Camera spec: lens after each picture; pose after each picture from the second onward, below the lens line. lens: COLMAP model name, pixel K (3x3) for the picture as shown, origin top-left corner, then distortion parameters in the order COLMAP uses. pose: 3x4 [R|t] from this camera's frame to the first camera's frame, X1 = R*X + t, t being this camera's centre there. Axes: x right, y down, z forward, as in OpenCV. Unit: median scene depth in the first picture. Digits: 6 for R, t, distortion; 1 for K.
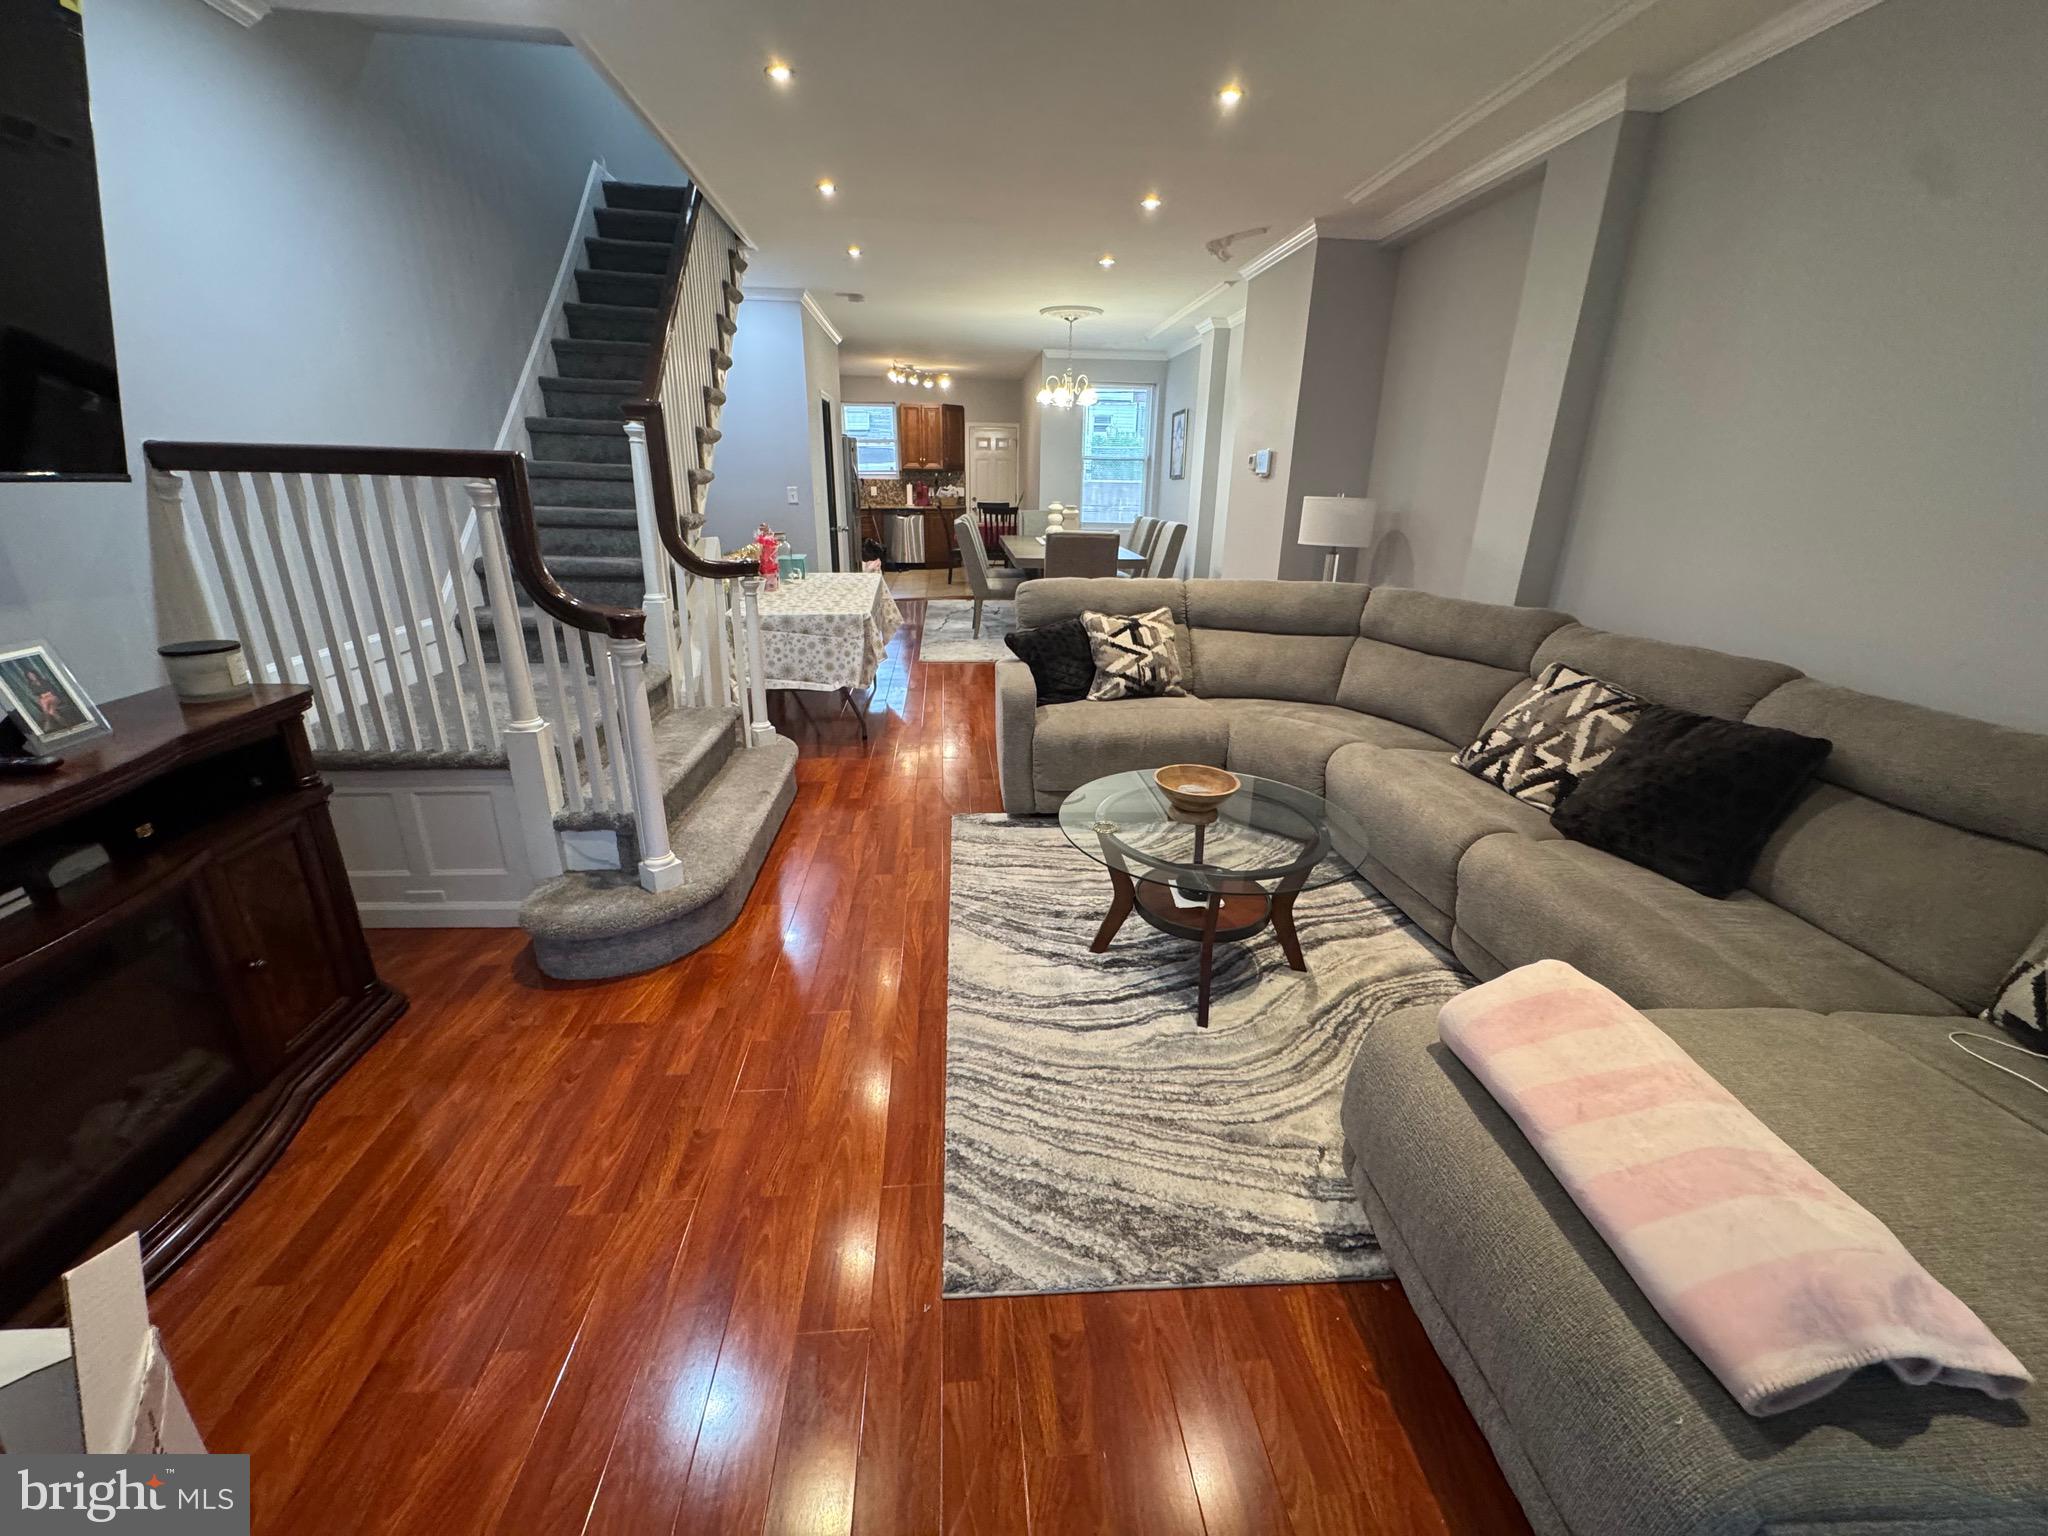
lens RADIAL K [[816.3, 0, 1014.0], [0, 816.3, 759.2], [0, 0, 1]] dist [-0.002836, 0.000074]
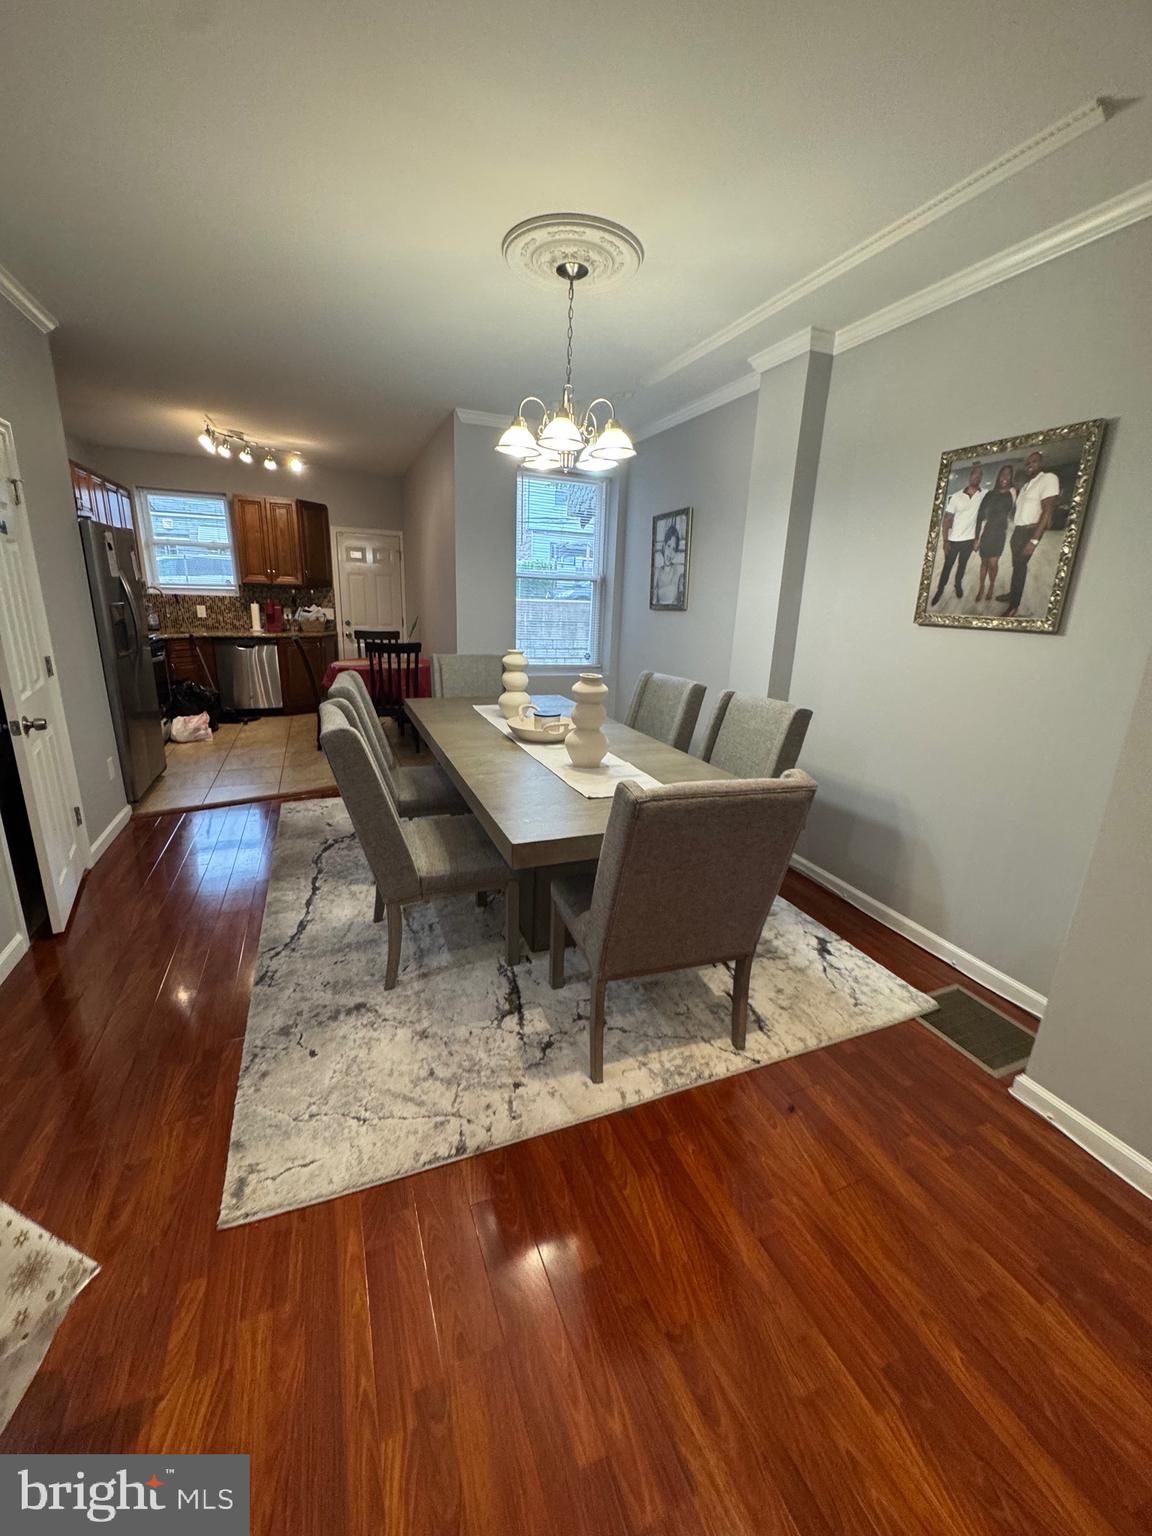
lens RADIAL K [[612.2, 0, 576.0], [0, 612.2, 768.0], [0, 0, 1]] dist [-0.002836, 0.000074]
pose [[0.951120, -0.062396, 0.302453, -0.027665], [0.077700, 0.996221, -0.038820, -0.145349], [-0.298888, 0.060423, 0.952373, 0.396130]]
